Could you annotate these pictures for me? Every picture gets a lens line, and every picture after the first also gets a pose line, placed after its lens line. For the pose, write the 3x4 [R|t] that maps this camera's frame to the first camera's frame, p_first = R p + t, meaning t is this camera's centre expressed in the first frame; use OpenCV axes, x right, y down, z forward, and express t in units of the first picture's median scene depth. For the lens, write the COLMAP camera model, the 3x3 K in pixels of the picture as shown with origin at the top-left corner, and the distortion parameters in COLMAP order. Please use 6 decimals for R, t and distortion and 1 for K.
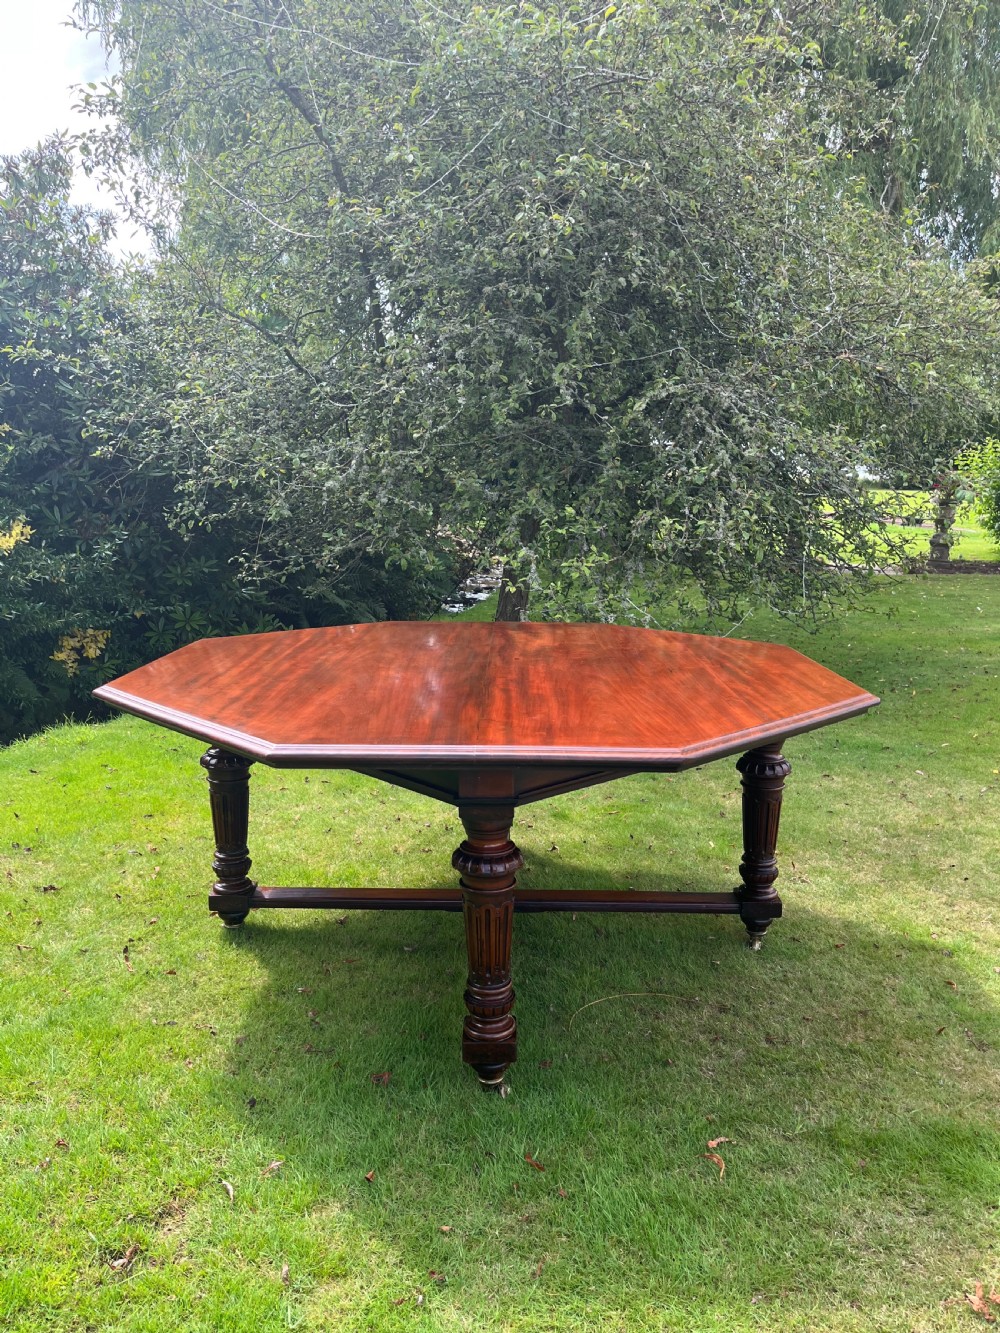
lens RADIAL K [[1015.9, 0, 499.5], [0, 1015.9, 689.0], [0, 0, 1]] dist [0.049949, -0.063020]
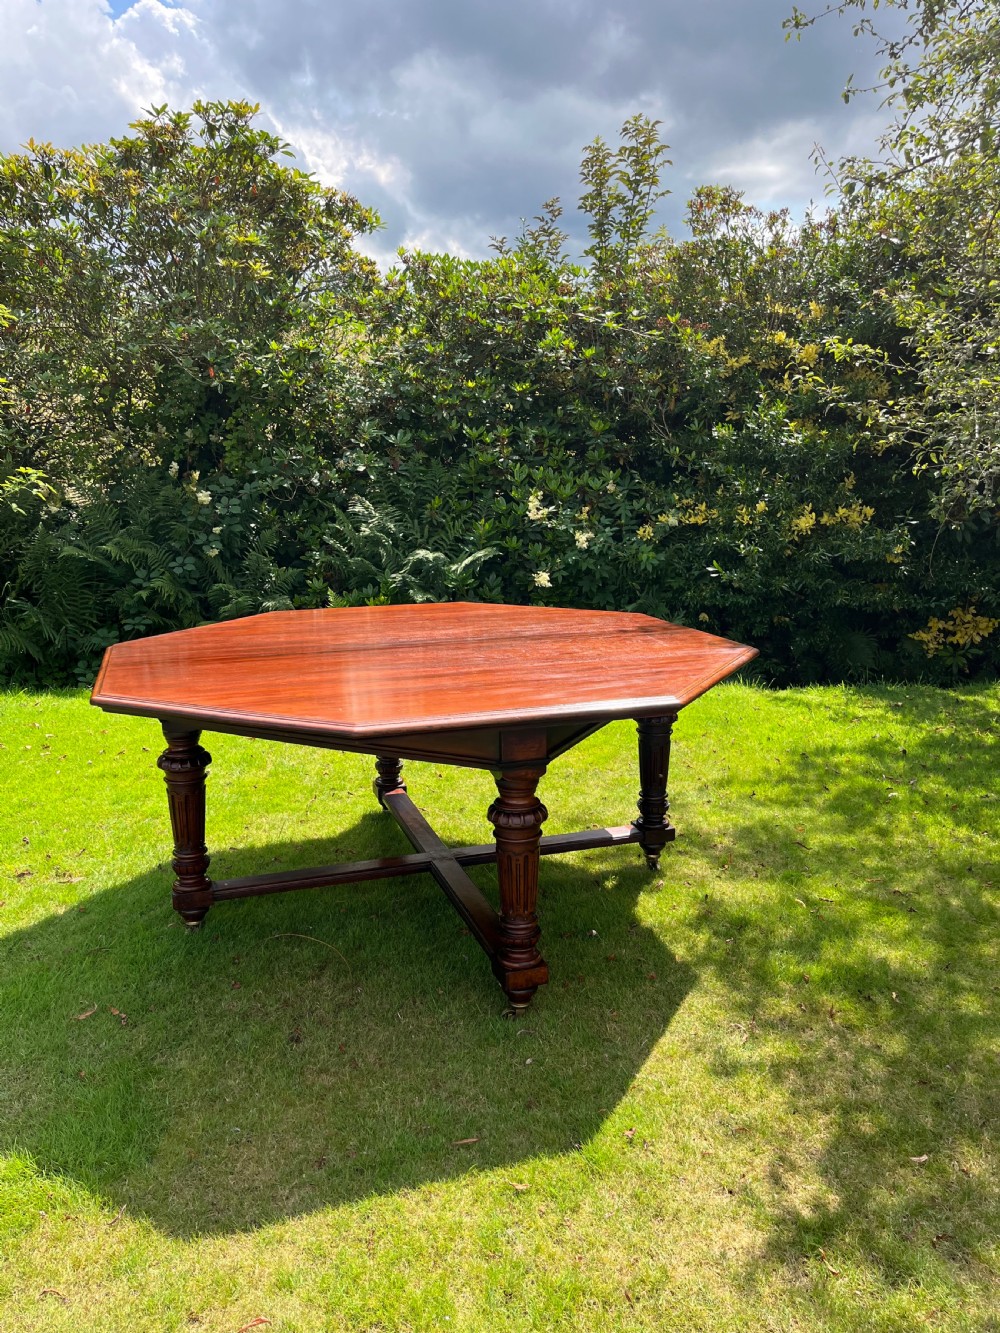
lens RADIAL K [[1008.4, 0, 485.7], [0, 1008.4, 679.5], [0, 0, 1]] dist [0.056582, -0.107851]
pose [[0.313996, 0.186567, -0.930913, 0.563683], [-0.169175, 0.975806, 0.138501, -0.082478], [0.934230, 0.113998, 0.337962, 0.370346]]
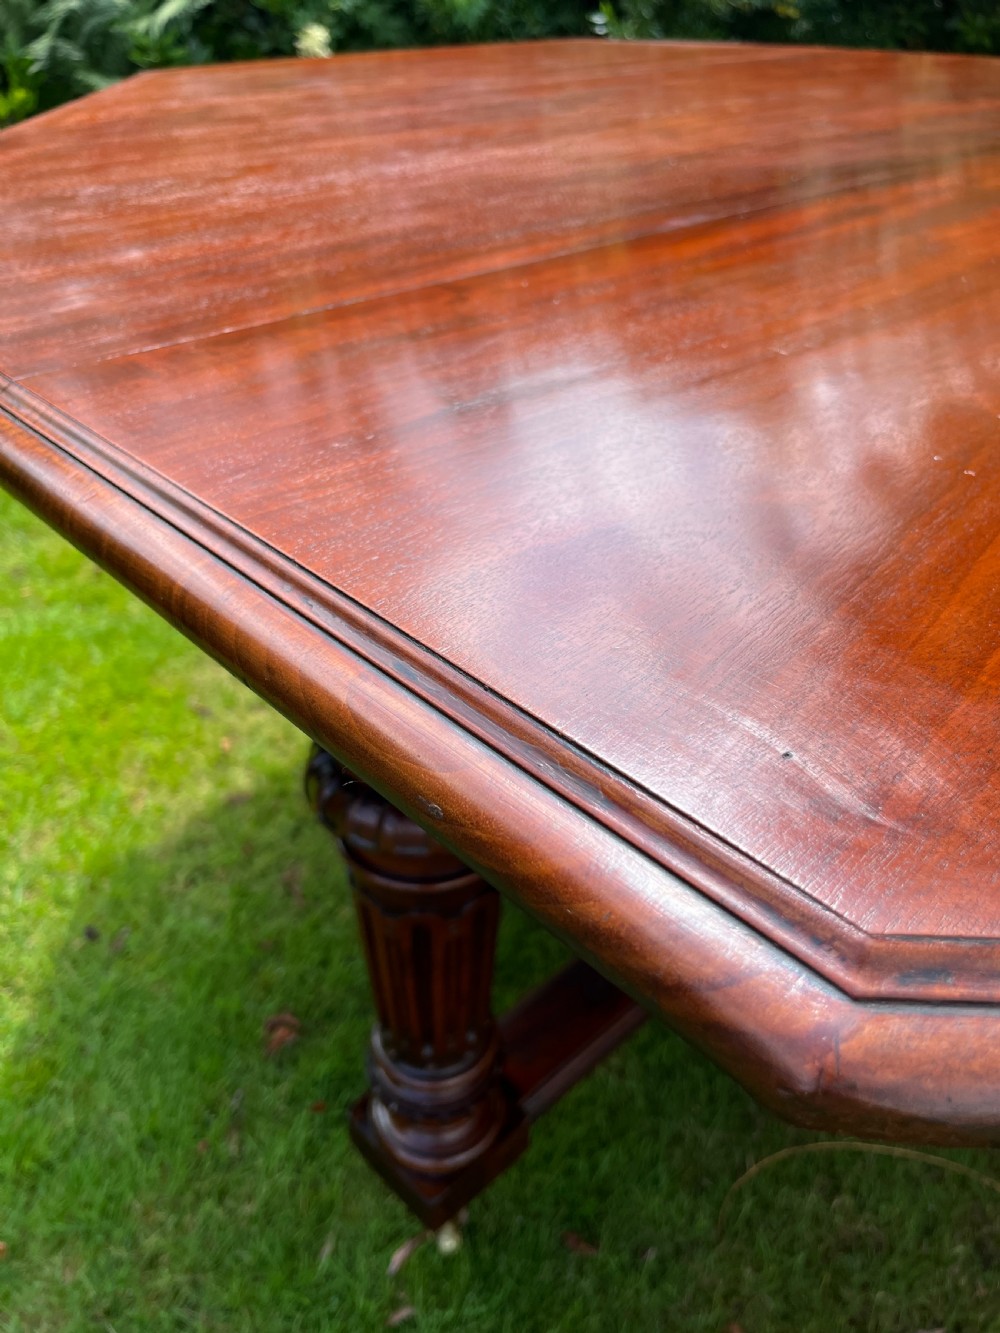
lens RADIAL K [[1021.0, 0, 506.6], [0, 1021.0, 685.2], [0, 0, 1]] dist [0.059572, -0.088988]
pose [[0.703773, 0.428757, -0.566454, 0.071206], [-0.158094, 0.871872, 0.463514, -0.003468], [0.692611, -0.236656, 0.681384, 0.329019]]
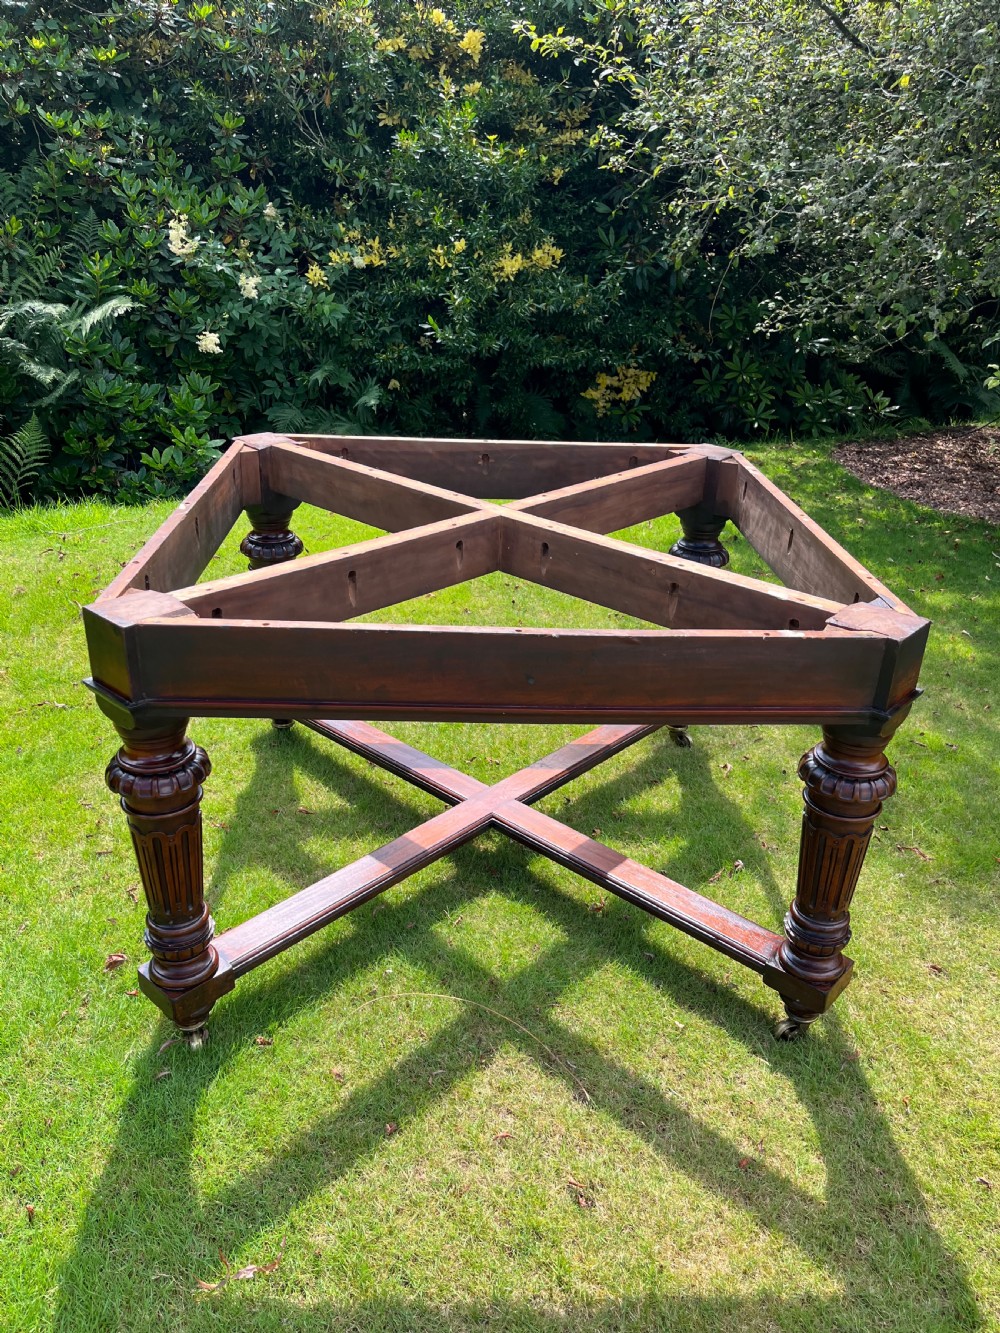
lens RADIAL K [[1015.9, 0, 499.5], [0, 1015.9, 689.0], [0, 0, 1]] dist [0.049949, -0.063020]
pose [[0.748987, 0.305821, -0.587785, 0.238526], [-0.153621, 0.943089, 0.294931, -0.058682], [0.644530, -0.130603, 0.753342, 0.248966]]
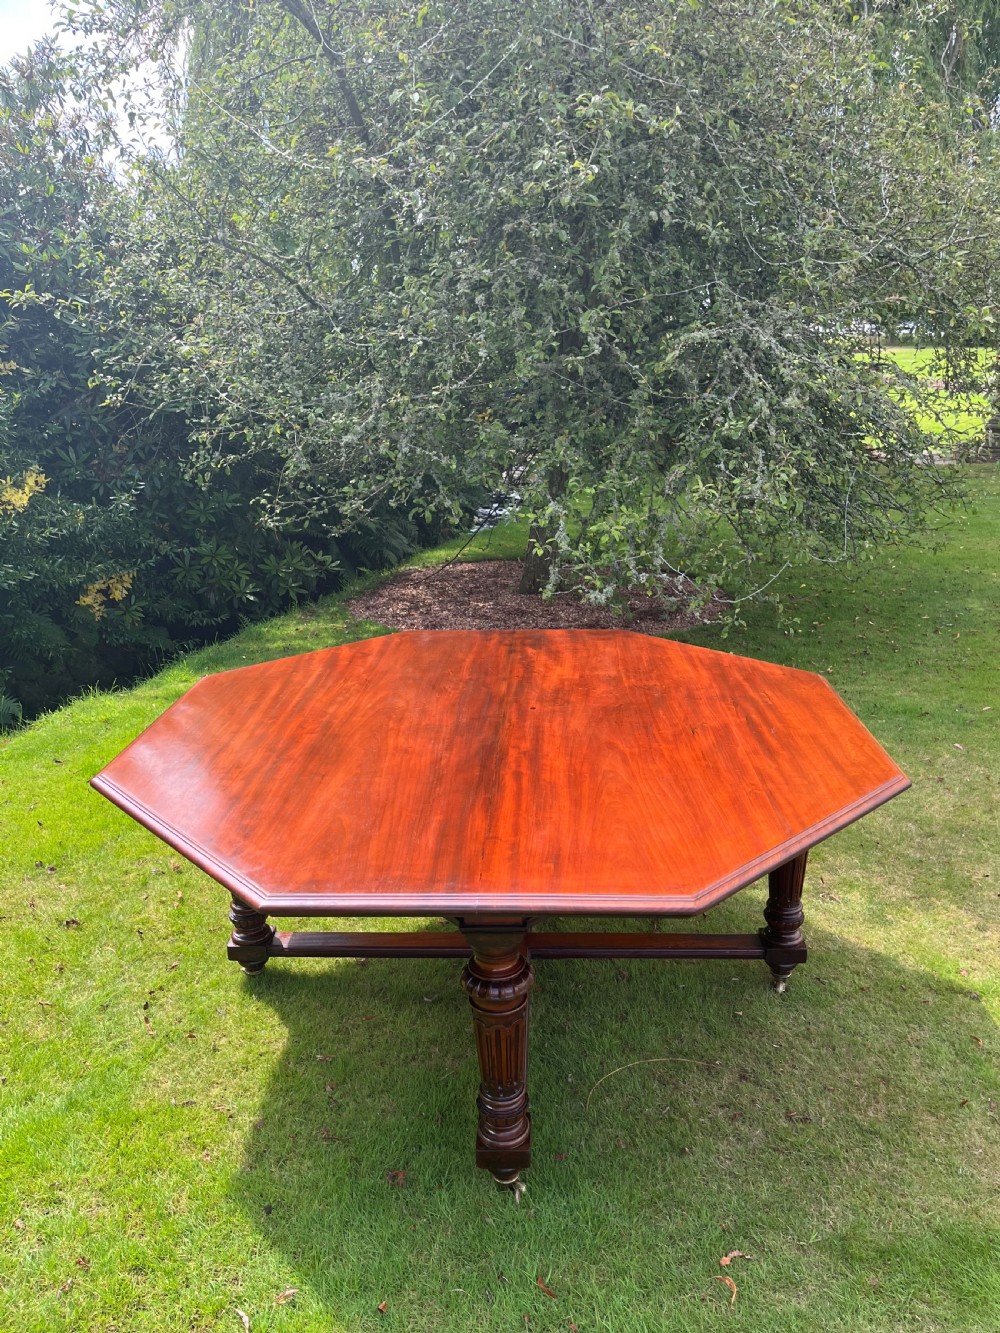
lens RADIAL K [[1015.1, 0, 519.1], [0, 1015.1, 689.4], [0, 0, 1]] dist [0.064389, -0.095501]
pose [[0.999626, -0.013676, -0.023675, 0.014621], [0.016514, 0.992125, 0.124155, -0.091338], [0.021790, -0.124499, 0.991980, 0.027732]]
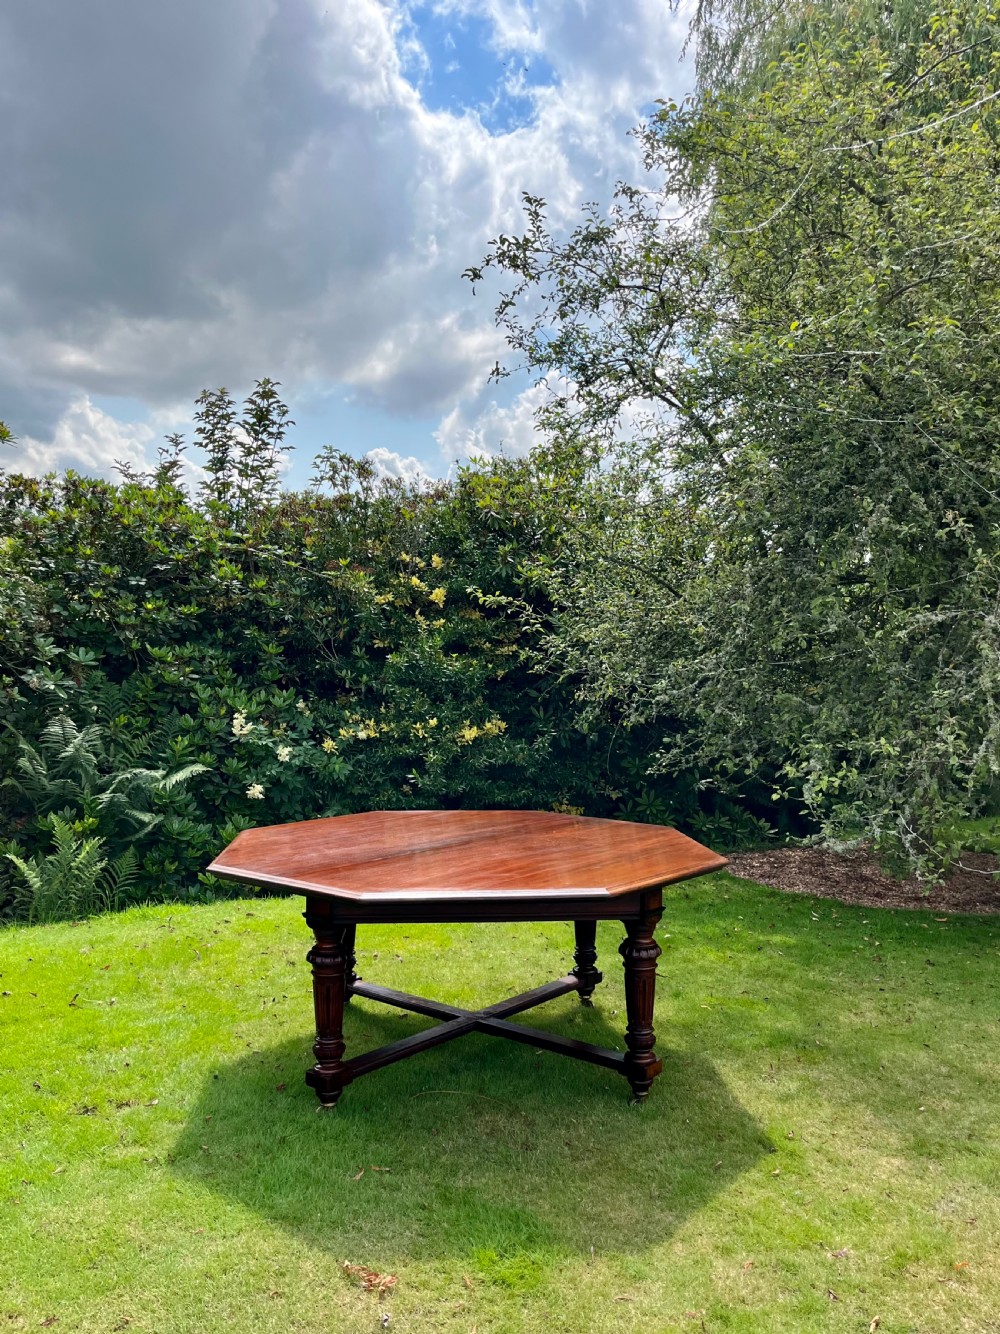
lens RADIAL K [[1073.2, 0, 504.8], [0, 1073.2, 674.9], [0, 0, 1]] dist [0.089572, -0.123853]
pose [[0.782770, 0.004310, -0.622296, 0.522132], [-0.121791, 0.981700, -0.146398, -0.021737], [0.610276, 0.190386, 0.768971, -0.098797]]
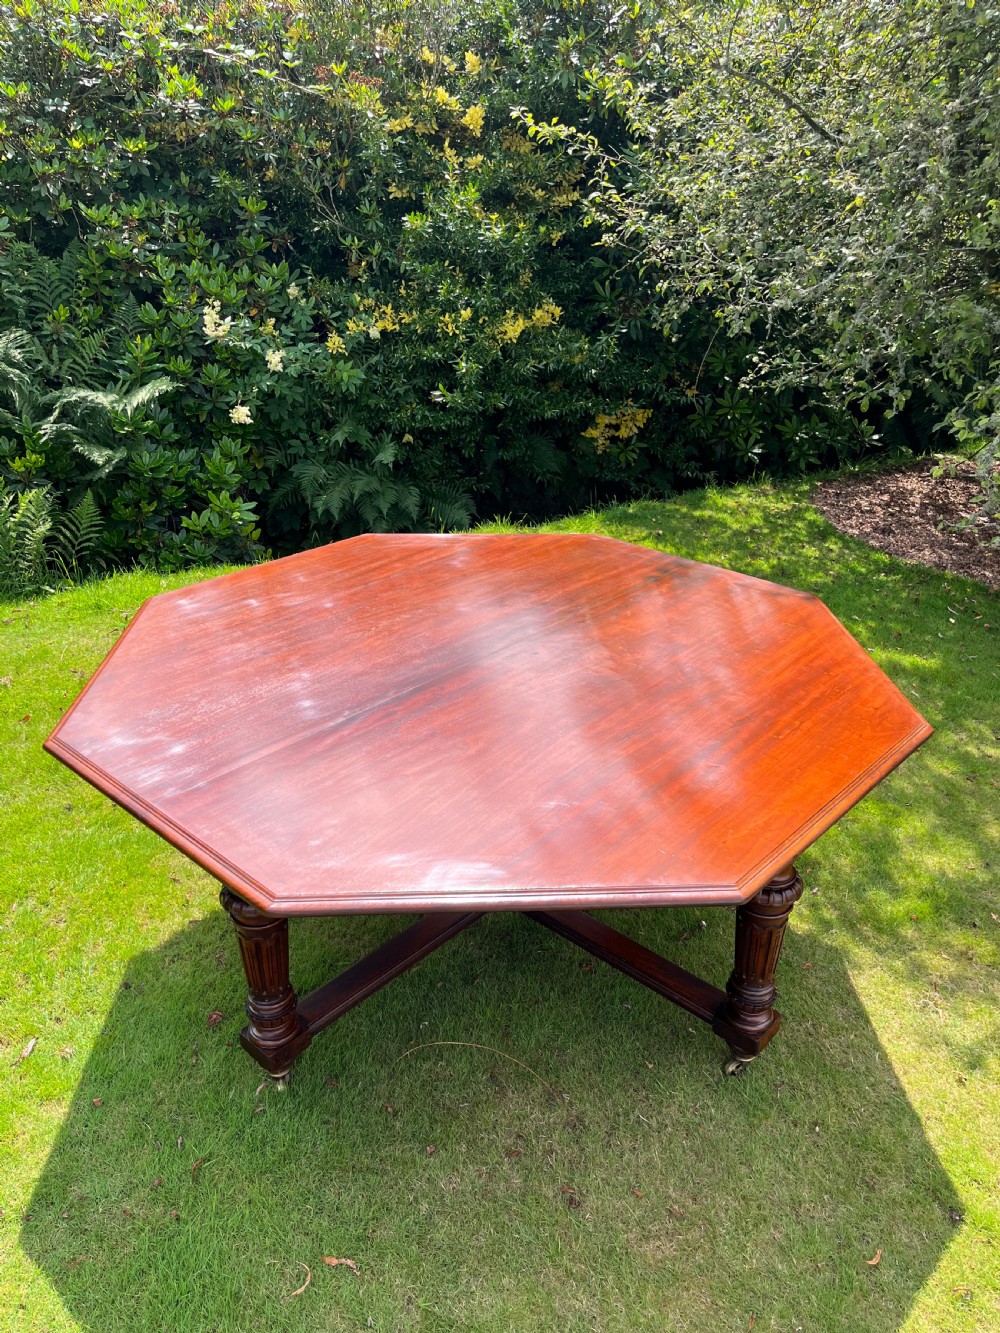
lens RADIAL K [[1016.7, 0, 497.4], [0, 1016.7, 682.4], [0, 0, 1]] dist [0.061296, -0.086779]
pose [[0.745943, 0.301057, -0.594083, 0.284040], [-0.132753, 0.941313, 0.310331, -0.150116], [0.652645, -0.152623, 0.742132, 0.179653]]
